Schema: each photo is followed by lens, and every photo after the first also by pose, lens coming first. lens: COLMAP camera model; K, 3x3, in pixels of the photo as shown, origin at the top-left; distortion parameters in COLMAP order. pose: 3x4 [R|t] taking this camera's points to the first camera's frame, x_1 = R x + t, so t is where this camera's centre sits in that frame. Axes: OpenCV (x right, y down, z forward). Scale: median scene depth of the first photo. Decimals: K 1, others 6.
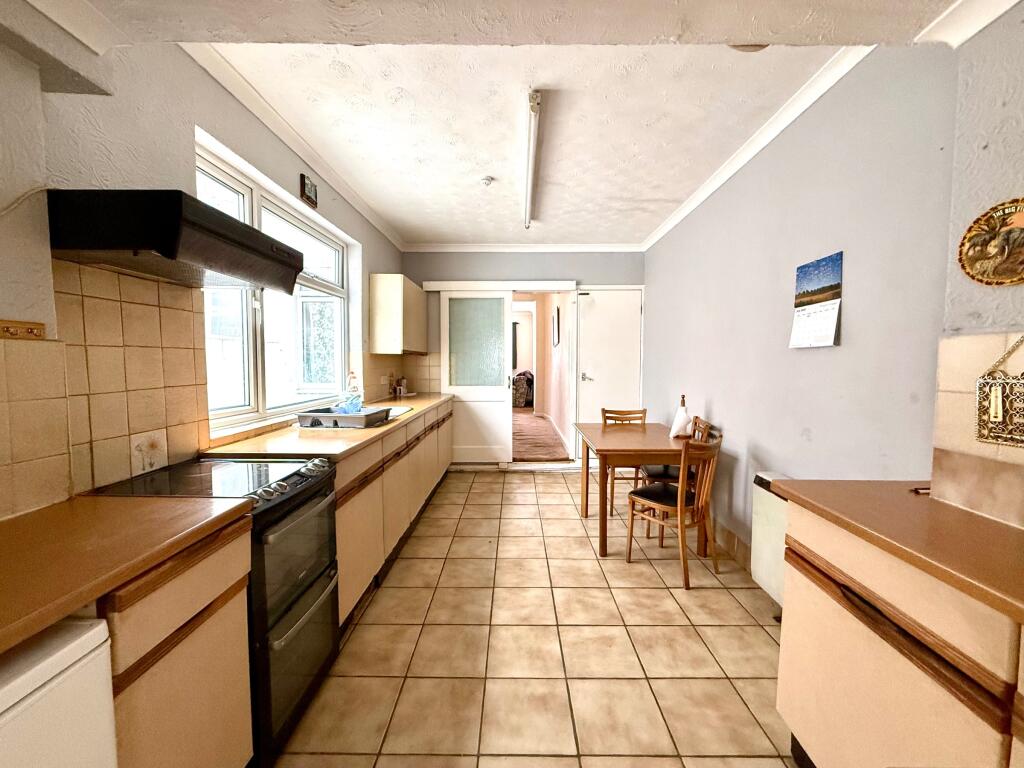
lens RADIAL K [[412.4, 0, 514.5], [0, 412.4, 386.0], [0, 0, 1]] dist [0.001562, -0.000351]
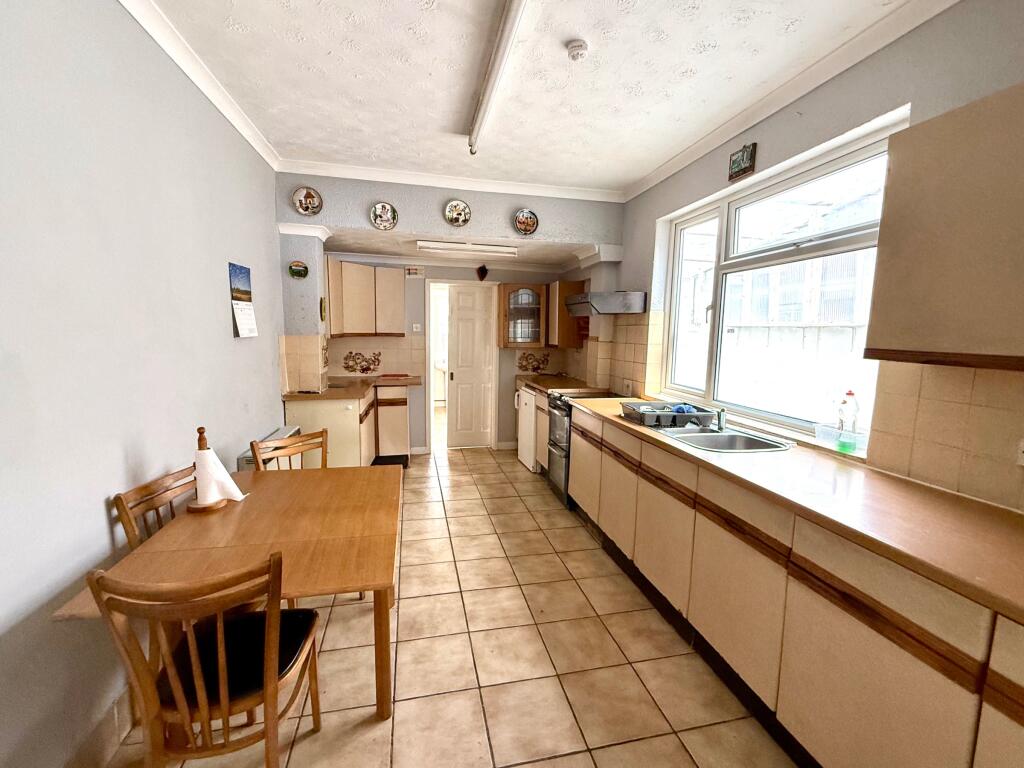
lens RADIAL K [[412.4, 0, 517.0], [0, 412.4, 378.7], [0, 0, 1]] dist [0.001562, -0.000351]
pose [[-0.969301, 0.003890, -0.245847, 0.216483], [-0.039811, 0.984198, 0.172536, -0.195981], [0.242633, 0.177027, -0.953829, 2.187119]]
